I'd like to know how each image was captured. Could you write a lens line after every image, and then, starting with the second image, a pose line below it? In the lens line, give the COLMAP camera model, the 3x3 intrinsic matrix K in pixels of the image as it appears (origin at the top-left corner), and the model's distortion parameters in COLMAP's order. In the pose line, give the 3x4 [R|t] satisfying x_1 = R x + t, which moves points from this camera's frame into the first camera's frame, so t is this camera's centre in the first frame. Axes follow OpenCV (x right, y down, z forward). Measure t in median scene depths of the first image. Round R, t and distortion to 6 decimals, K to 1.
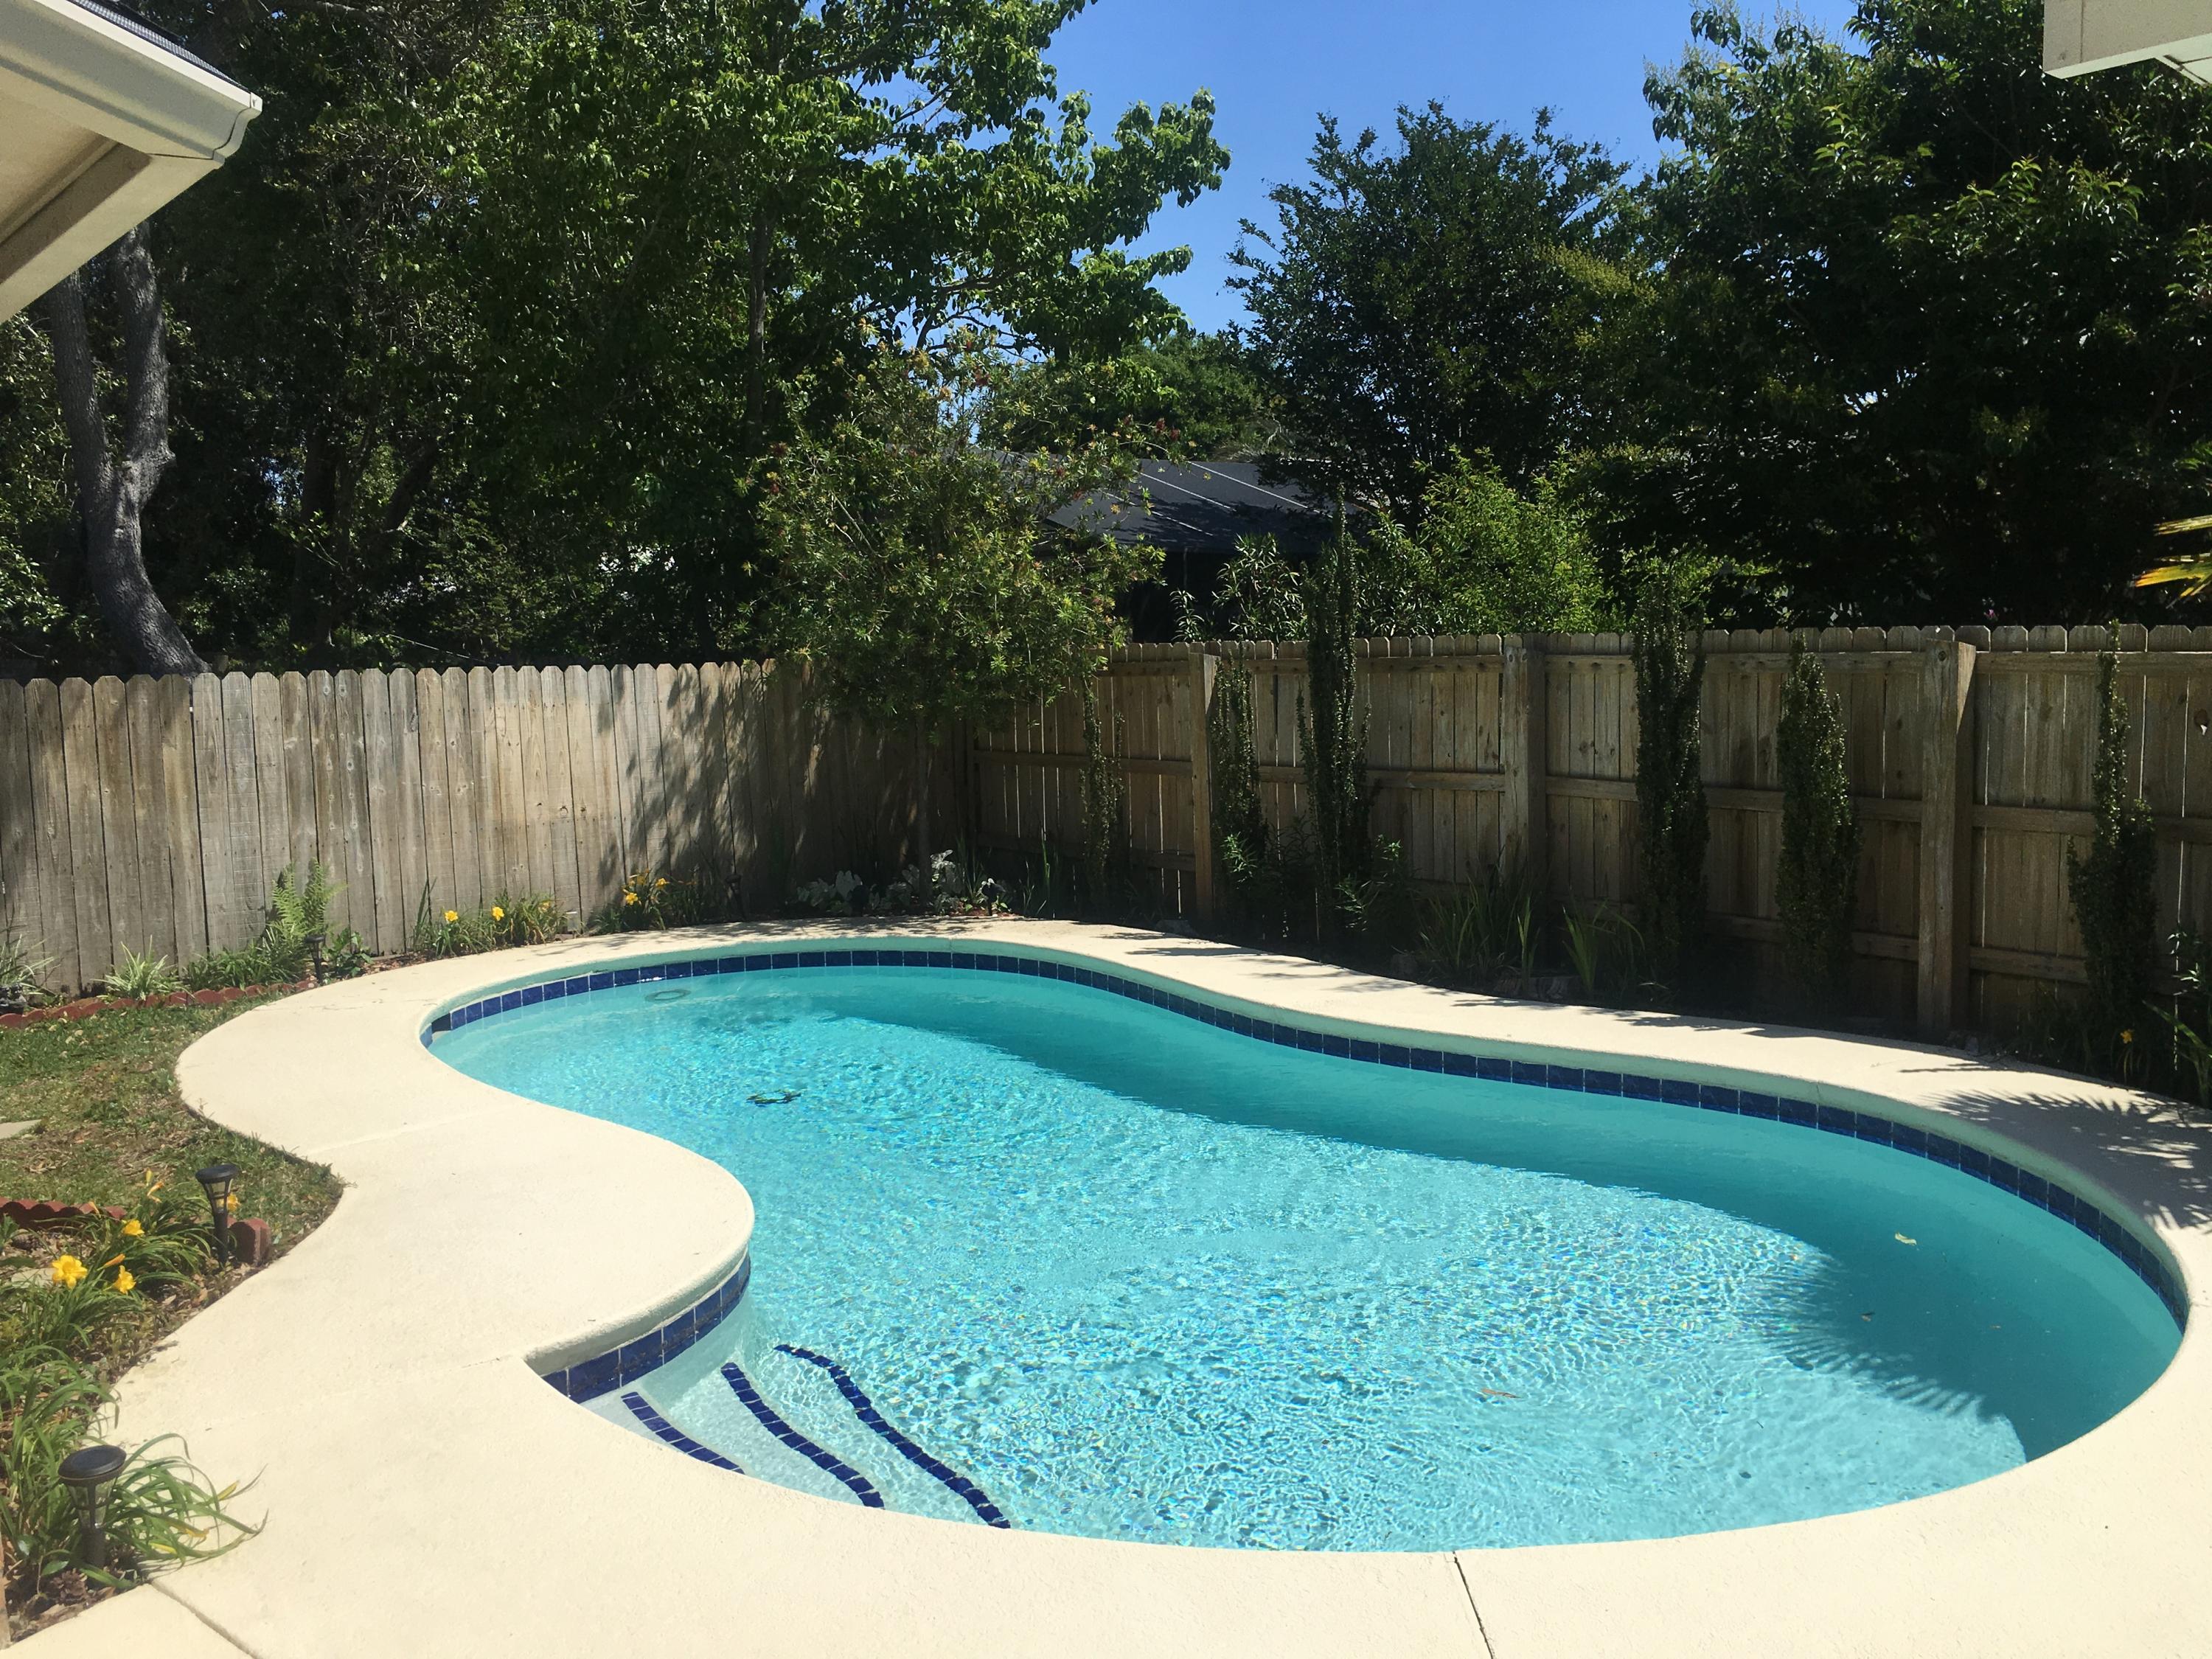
lens RADIAL K [[1893.0, 0, 1102.9], [0, 1893.0, 819.6], [0, 0, 1]] dist [0.073201, -0.096259]
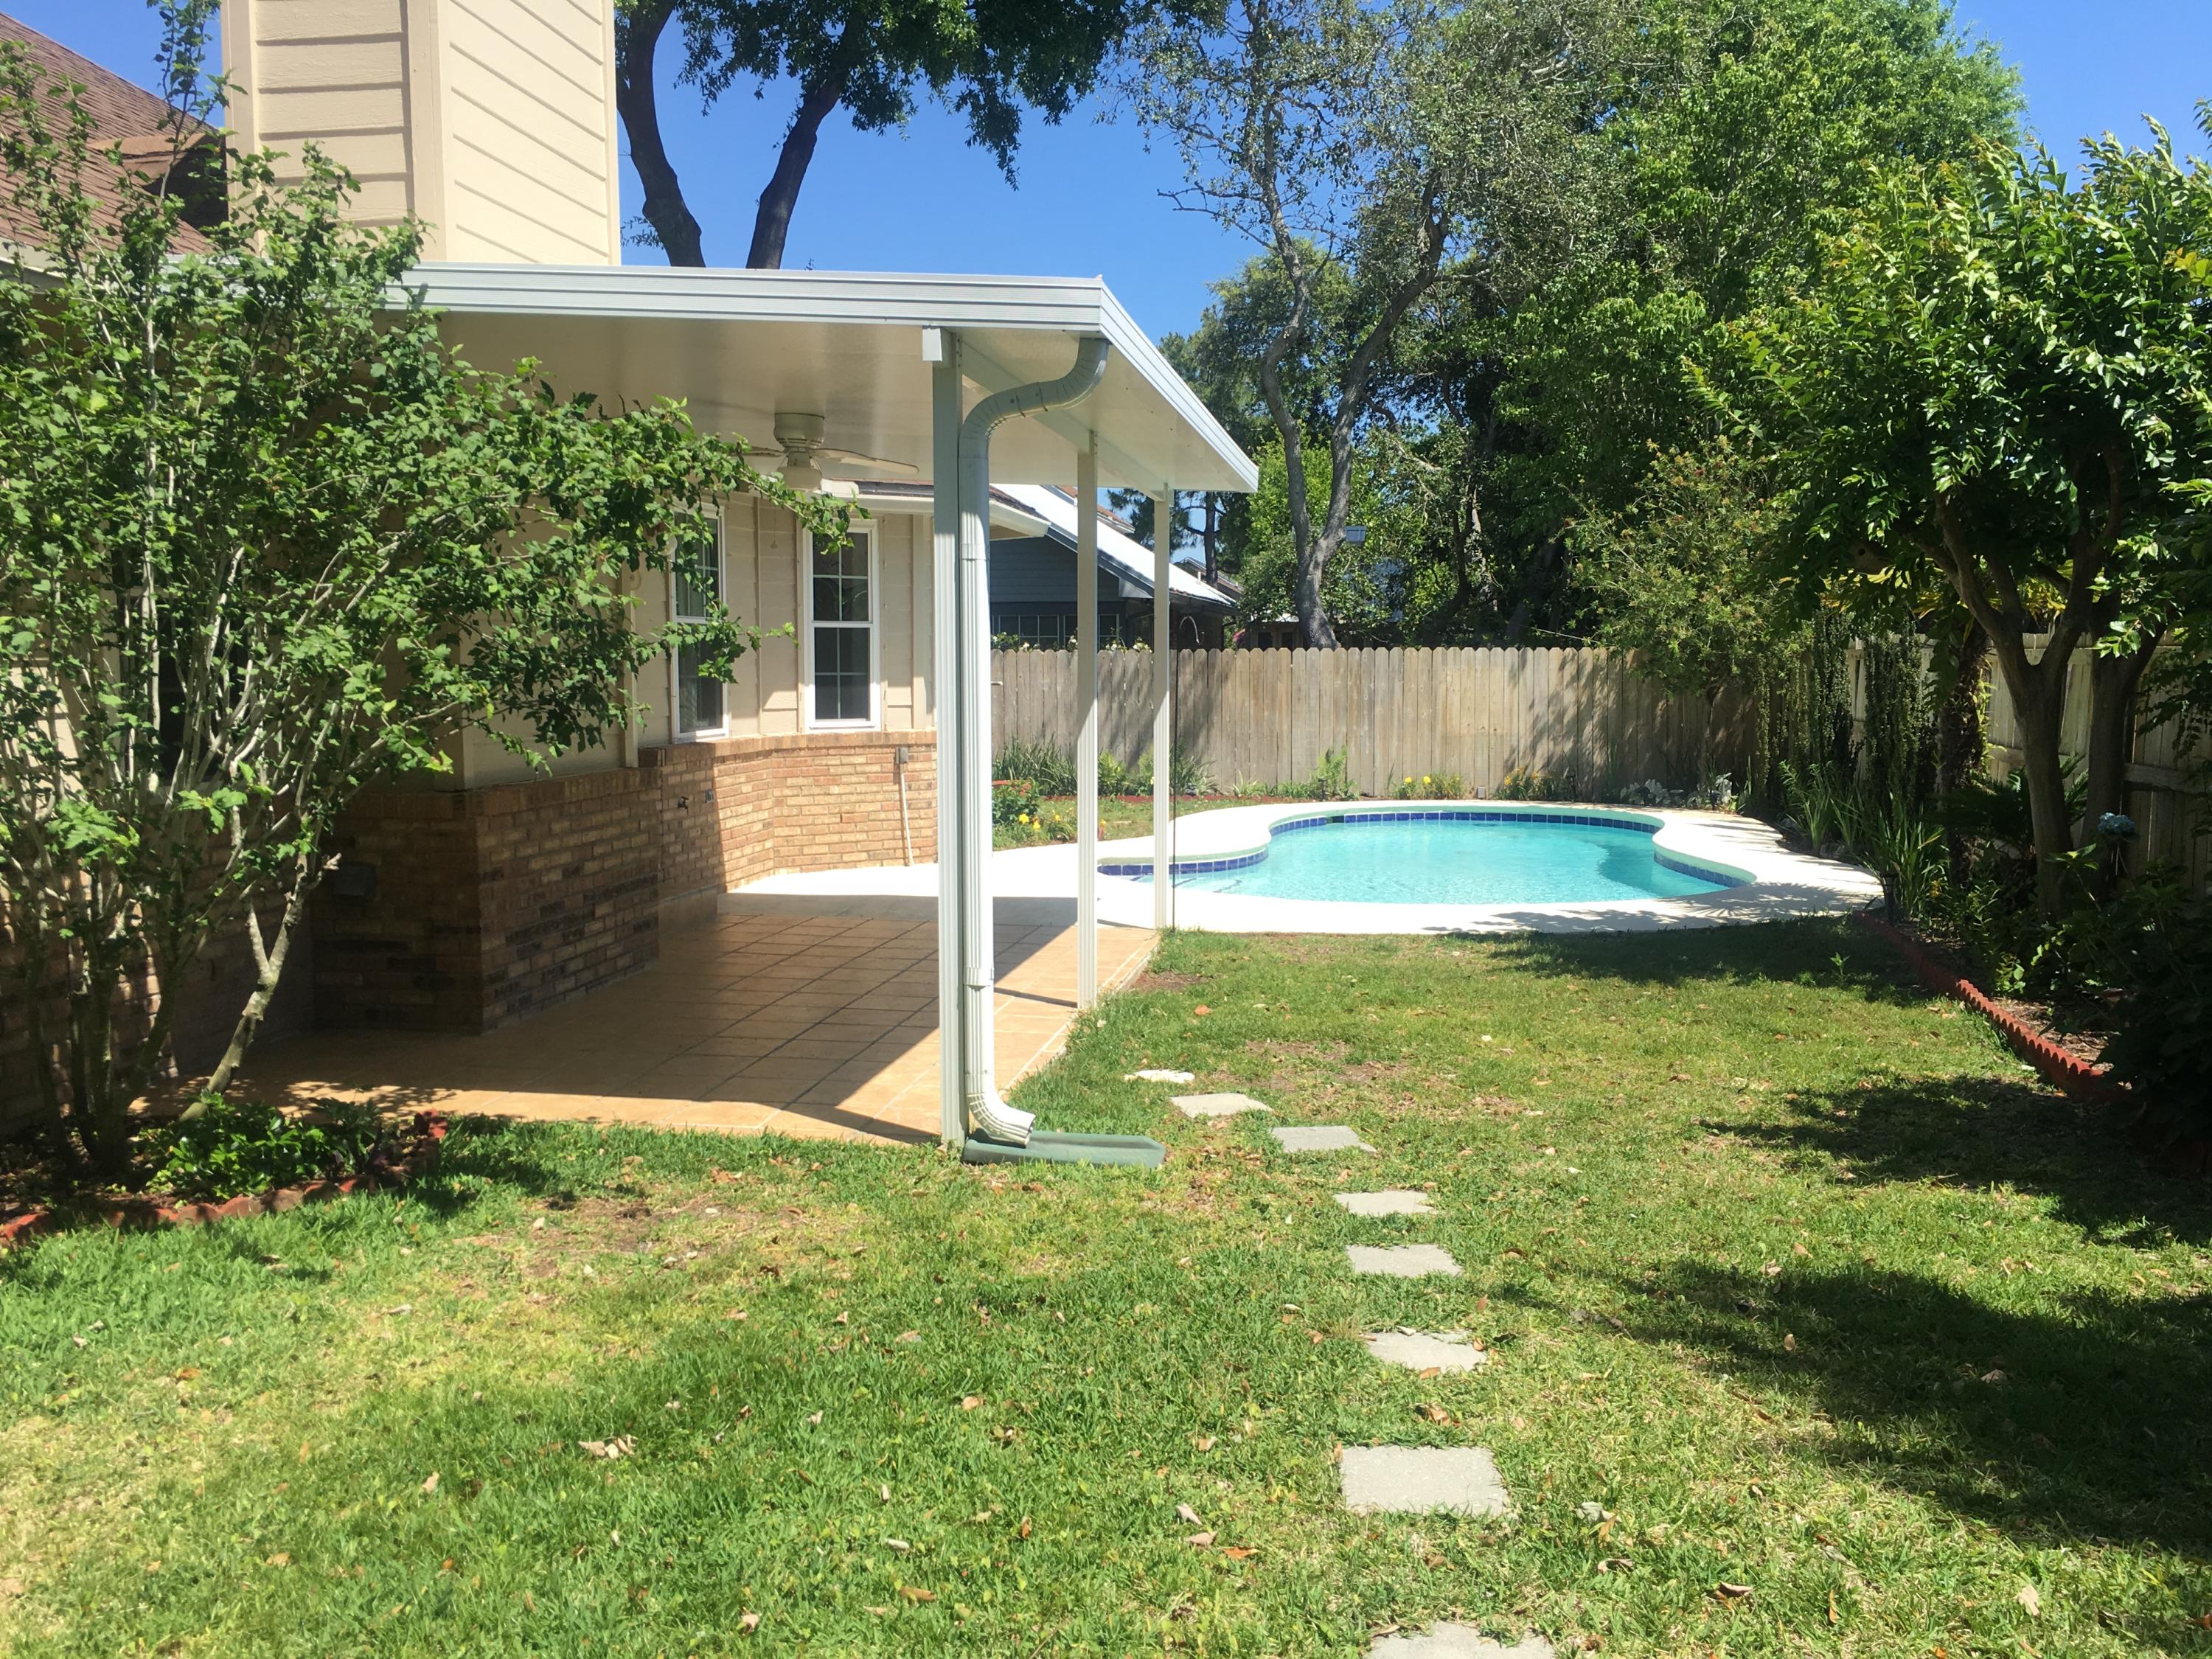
lens RADIAL K [[1893.0, 0, 1105.7], [0, 1893.0, 820.9], [0, 0, 1]] dist [0.073201, -0.096259]
pose [[0.644792, 0.084121, -0.759715, 0.882534], [-0.082087, 0.995798, 0.040592, 0.039402], [0.759937, 0.036189, 0.648988, -0.432914]]
